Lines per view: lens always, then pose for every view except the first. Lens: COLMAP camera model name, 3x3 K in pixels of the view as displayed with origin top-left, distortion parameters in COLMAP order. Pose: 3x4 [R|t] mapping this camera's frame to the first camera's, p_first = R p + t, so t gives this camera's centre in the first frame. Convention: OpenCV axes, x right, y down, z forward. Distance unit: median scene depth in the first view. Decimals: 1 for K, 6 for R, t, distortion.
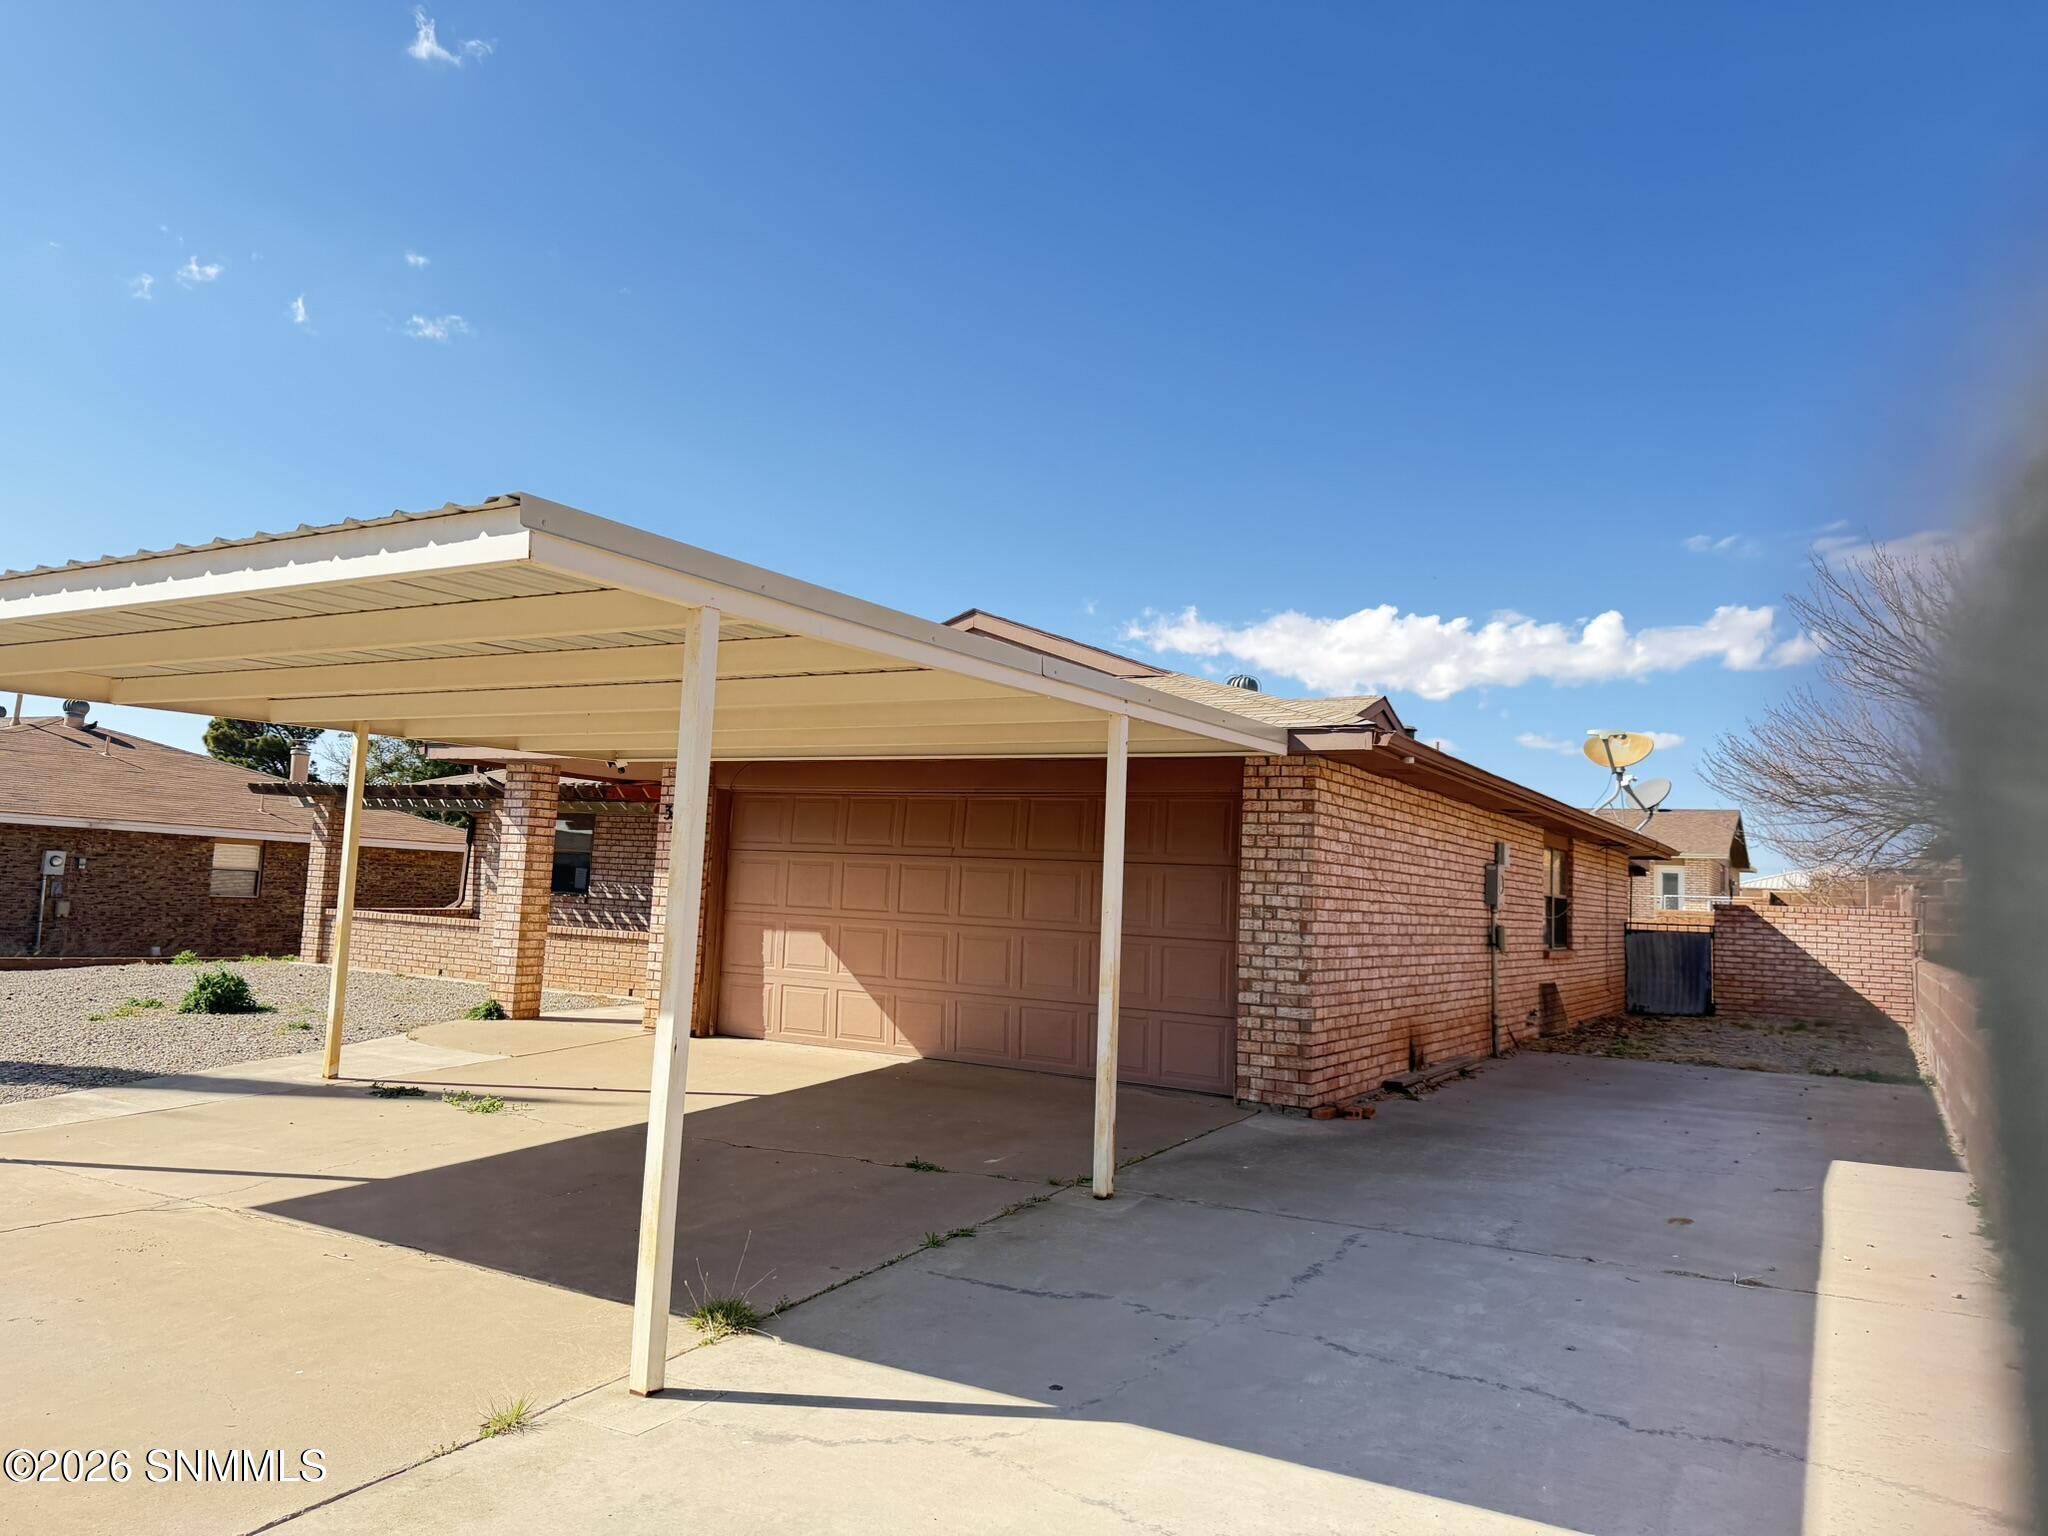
lens RADIAL K [[1442.9, 0, 1024.0], [0, 1442.9, 768.0], [0, 0, 1]] dist [0.134000, -0.089031]
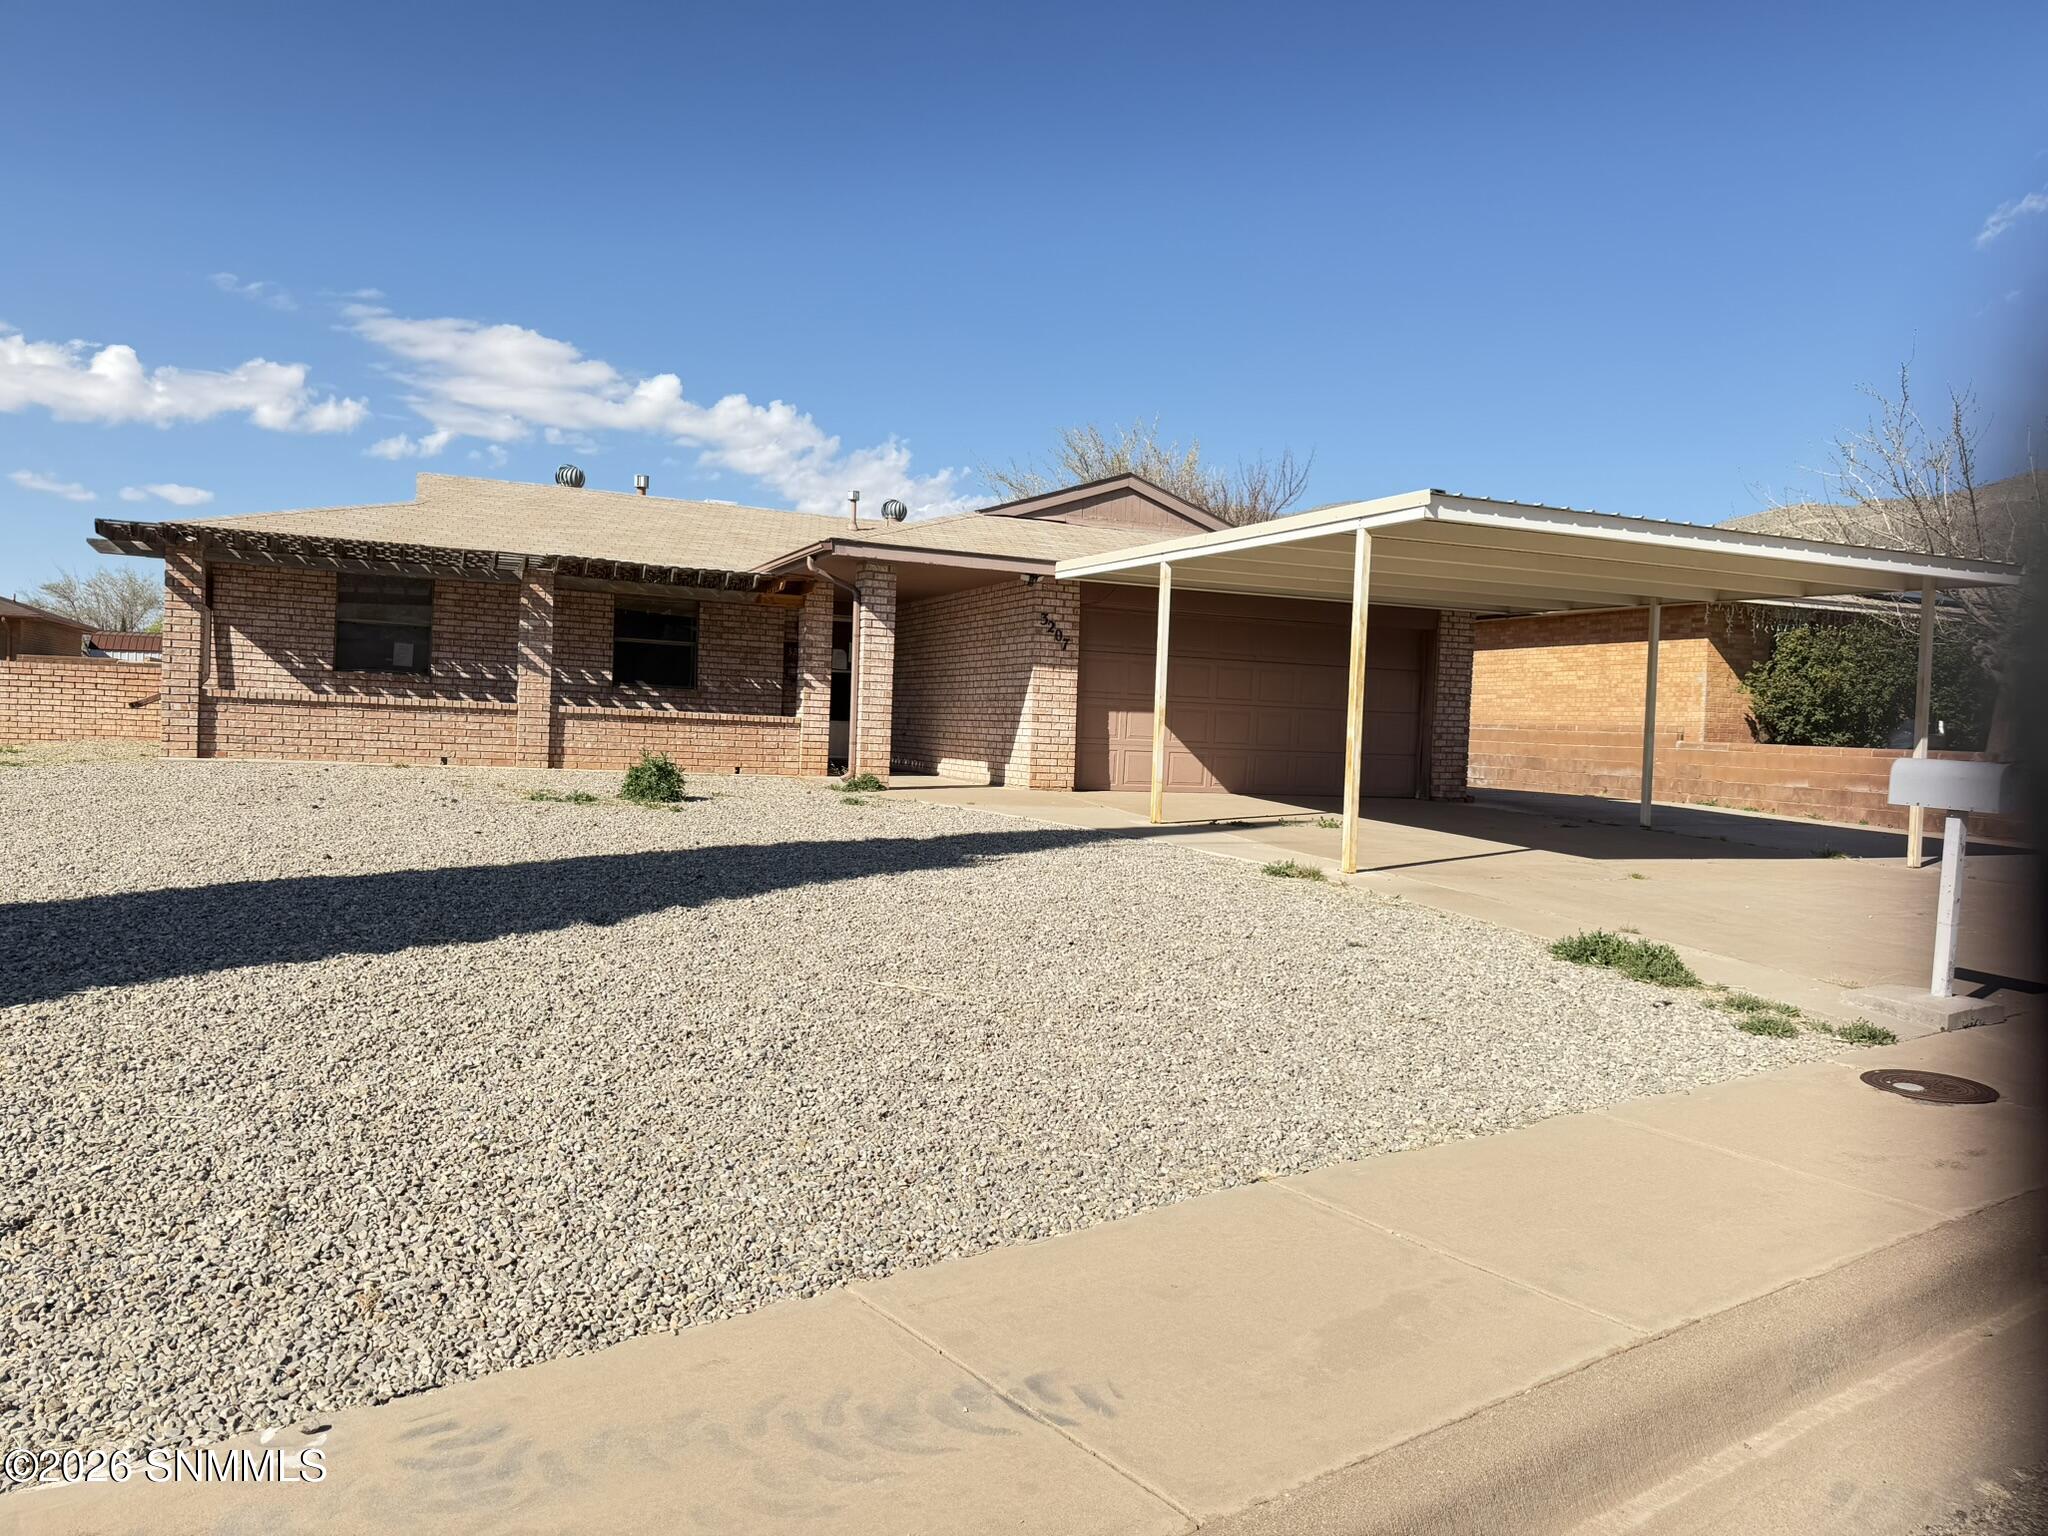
lens RADIAL K [[1442.9, 0, 1024.0], [0, 1442.9, 768.0], [0, 0, 1]] dist [0.134000, -0.089031]
pose [[0.579030, -0.047358, 0.813930, -1.091590], [-0.083331, 0.989646, 0.116863, 0.011505], [-0.811037, -0.135493, 0.569088, 0.245660]]
